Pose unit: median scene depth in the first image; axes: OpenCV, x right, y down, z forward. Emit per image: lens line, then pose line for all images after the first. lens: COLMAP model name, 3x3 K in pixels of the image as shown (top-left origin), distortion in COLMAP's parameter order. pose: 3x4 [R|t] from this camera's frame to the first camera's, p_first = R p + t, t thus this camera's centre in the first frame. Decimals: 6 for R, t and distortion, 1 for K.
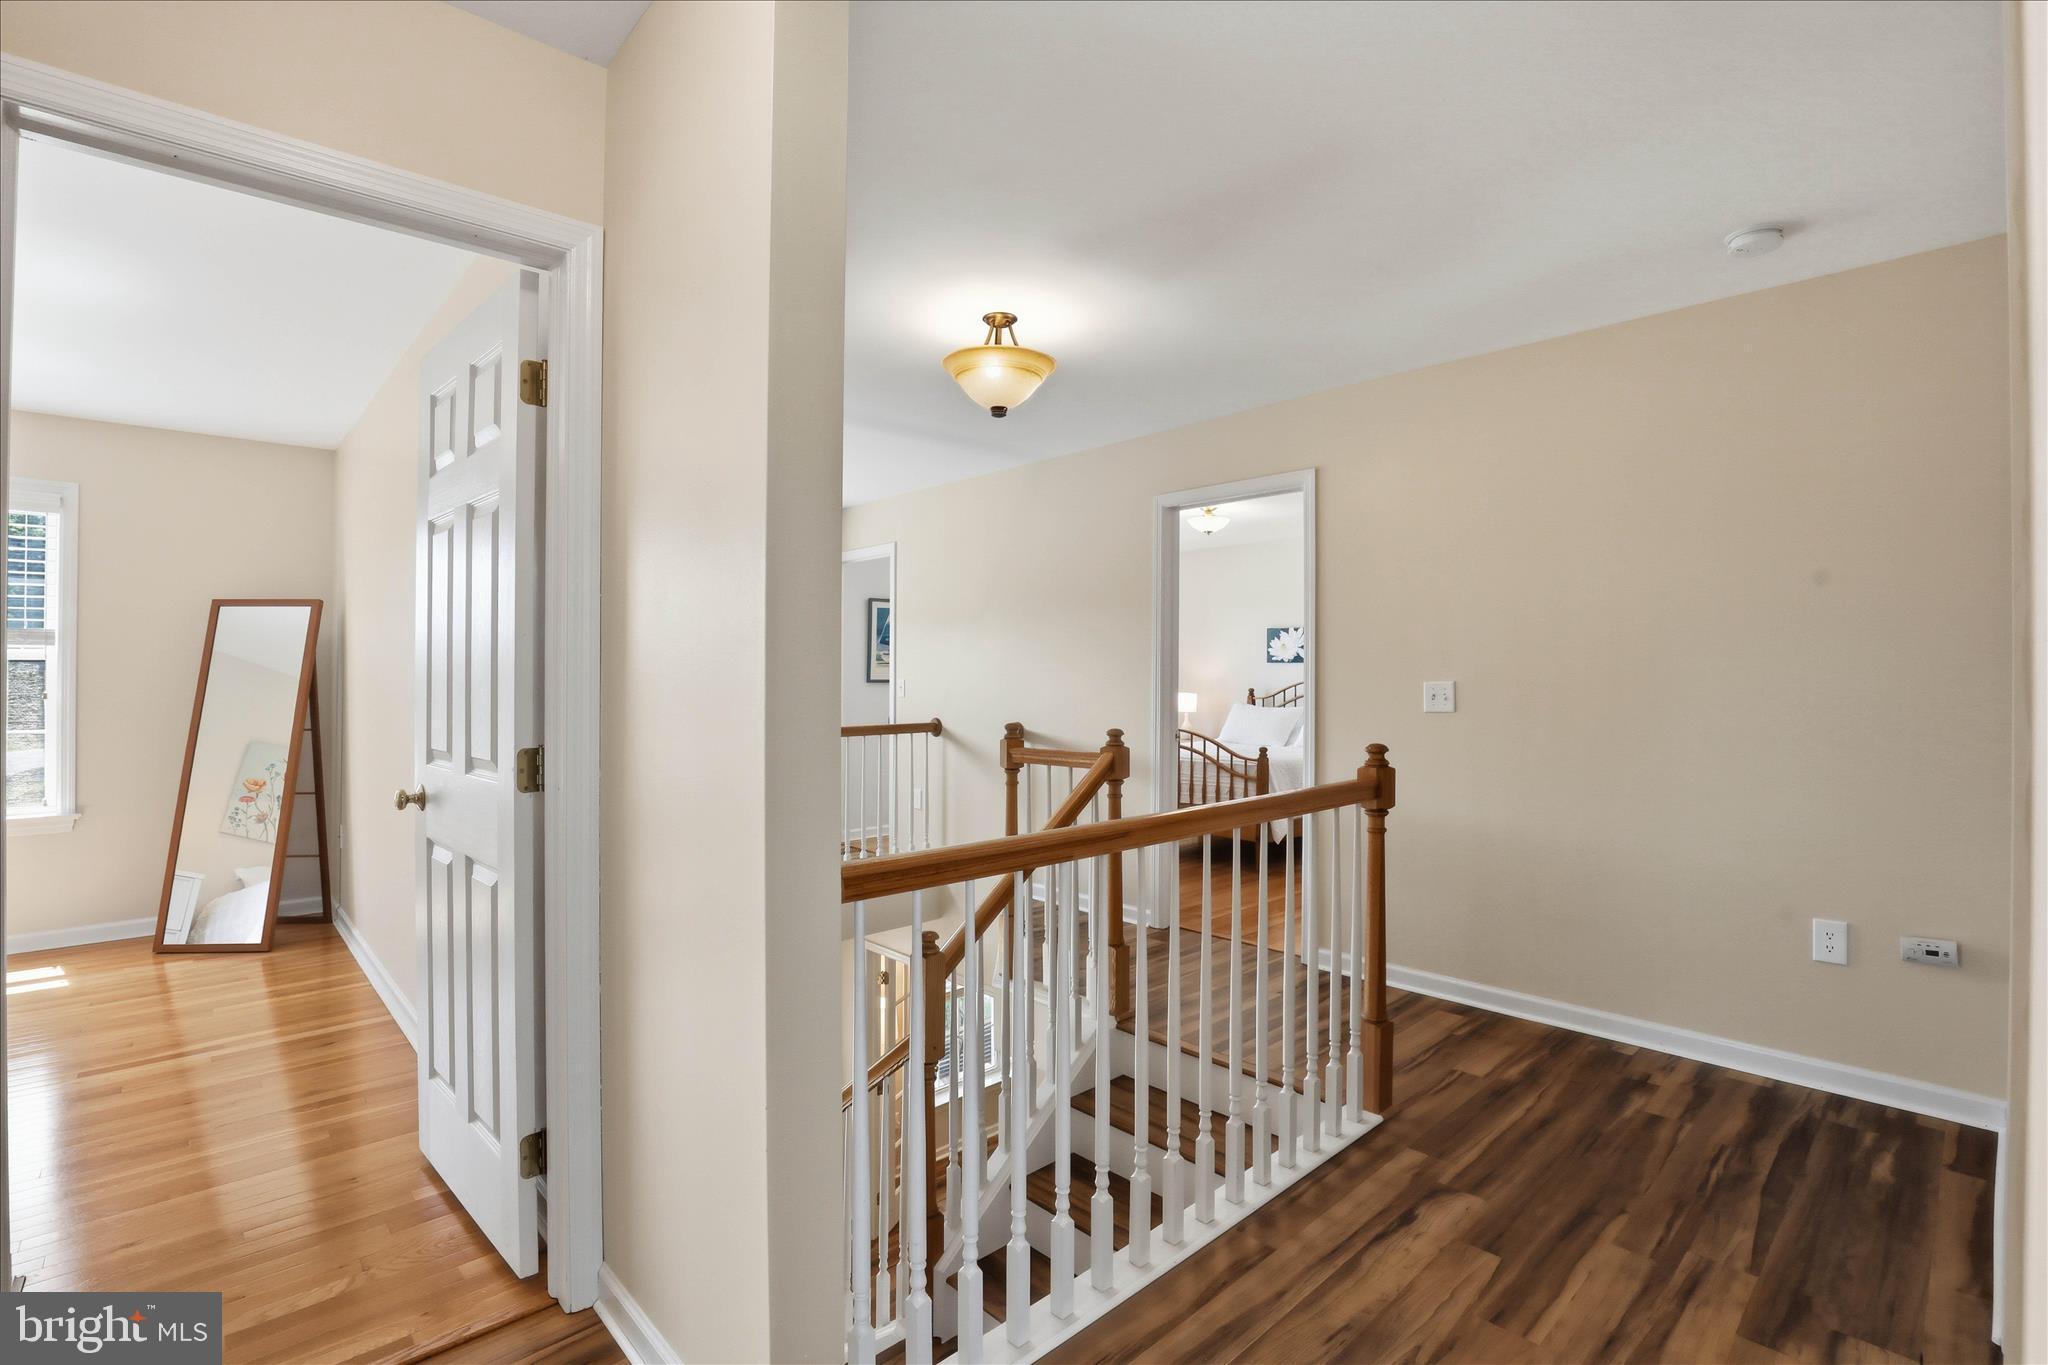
lens RADIAL K [[947.9, 0, 1033.4], [0, 947.9, 669.9], [0, 0, 1]] dist [-0.030536, 0.001413]
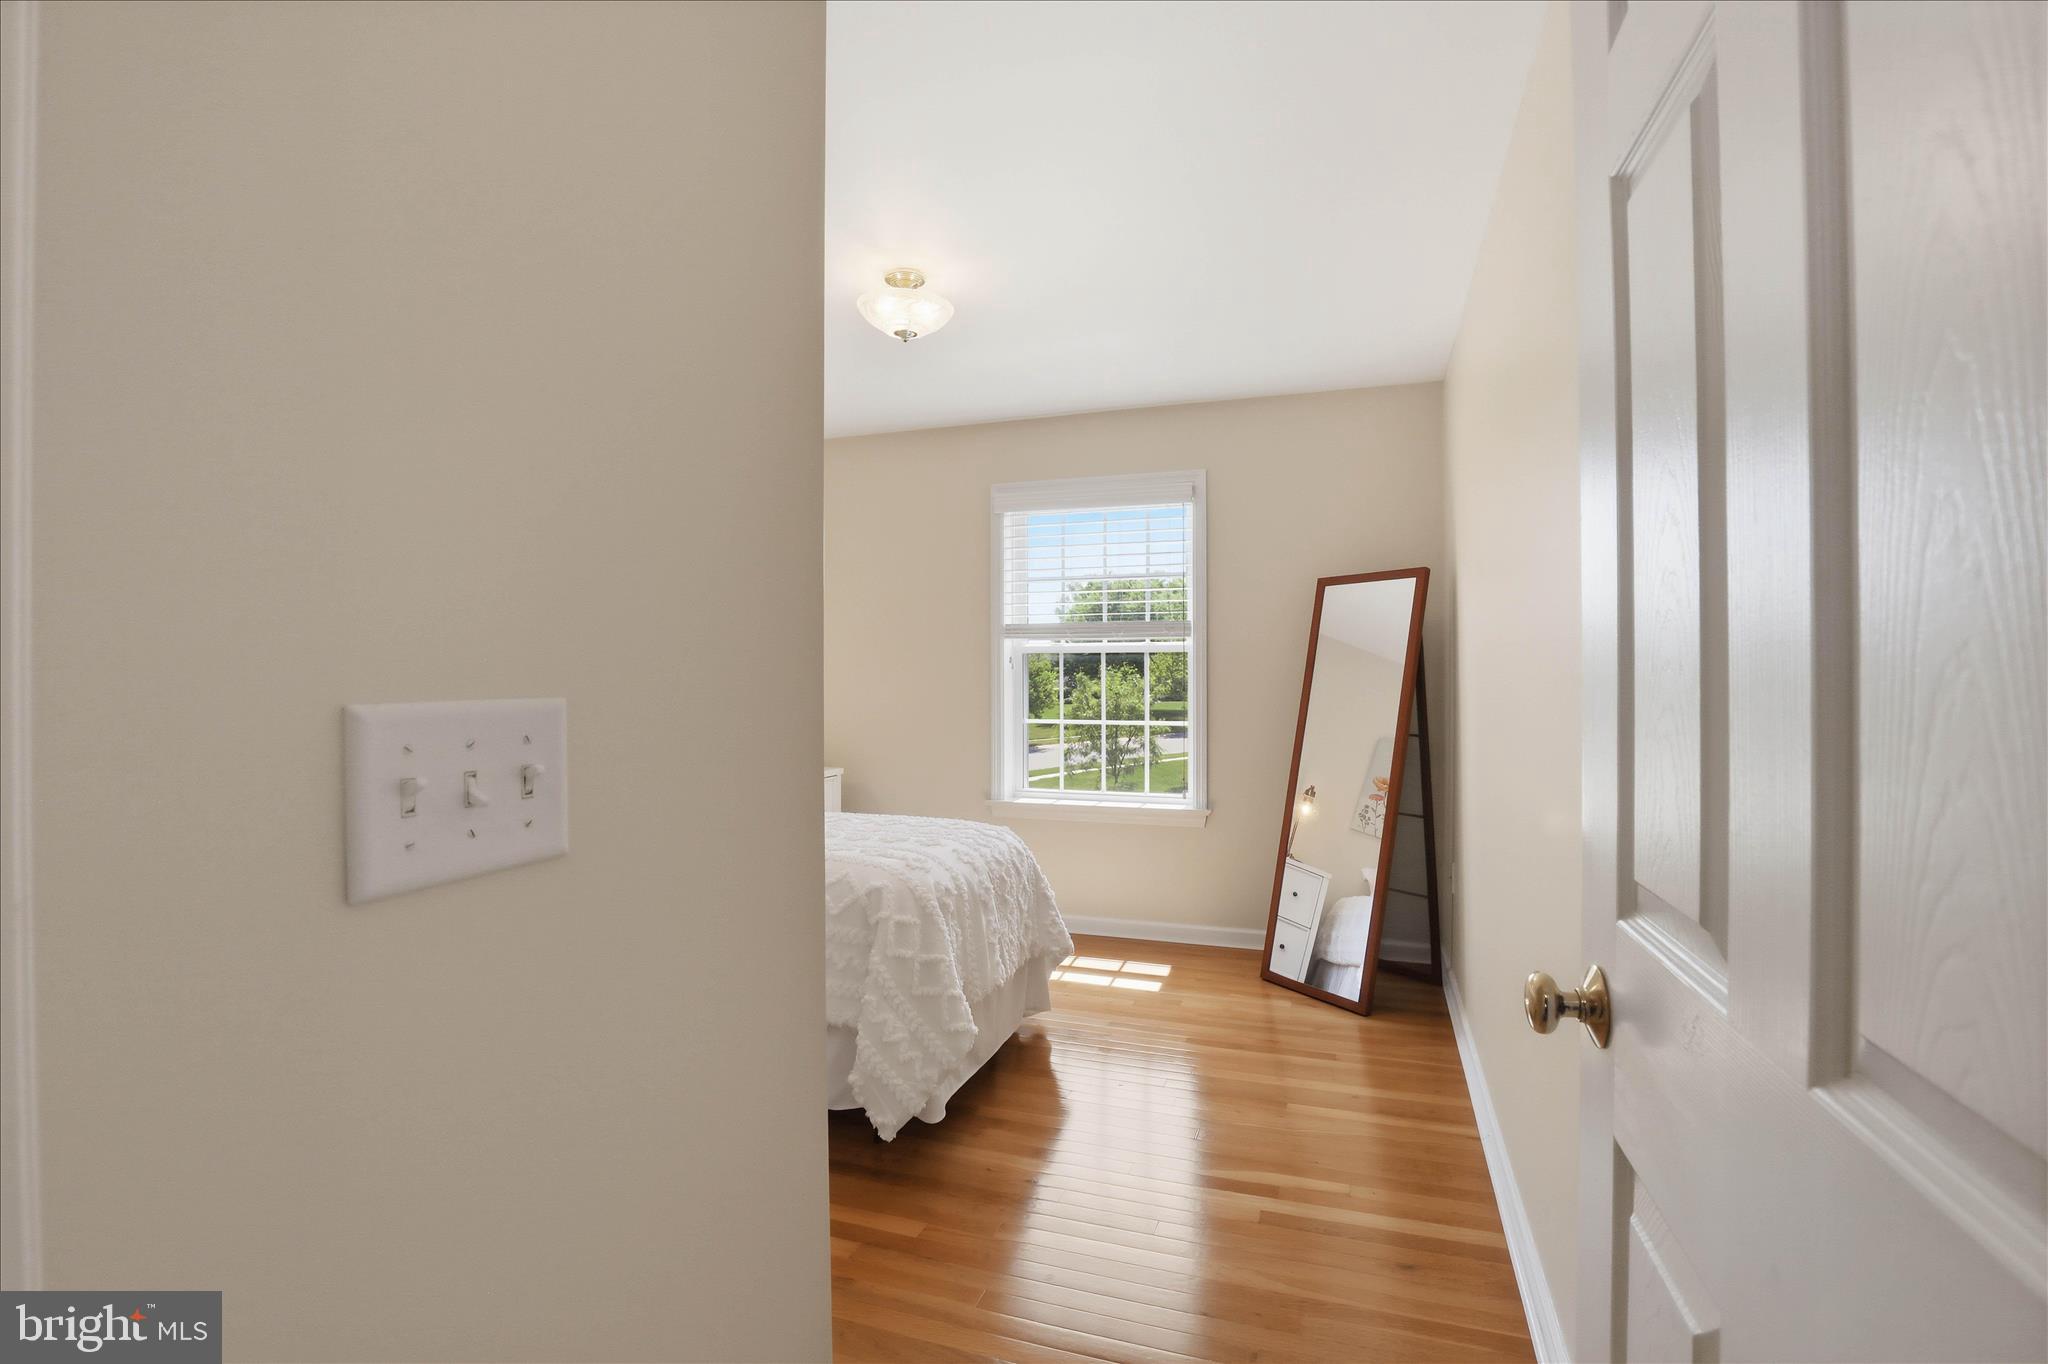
lens RADIAL K [[947.9, 0, 1029.3], [0, 947.9, 667.2], [0, 0, 1]] dist [-0.030536, 0.001413]
pose [[0.473204, -0.005270, -0.880937, -0.421870], [0.001458, 0.999985, -0.005199, 0.018408], [0.880952, 0.001176, 0.473204, 0.613270]]
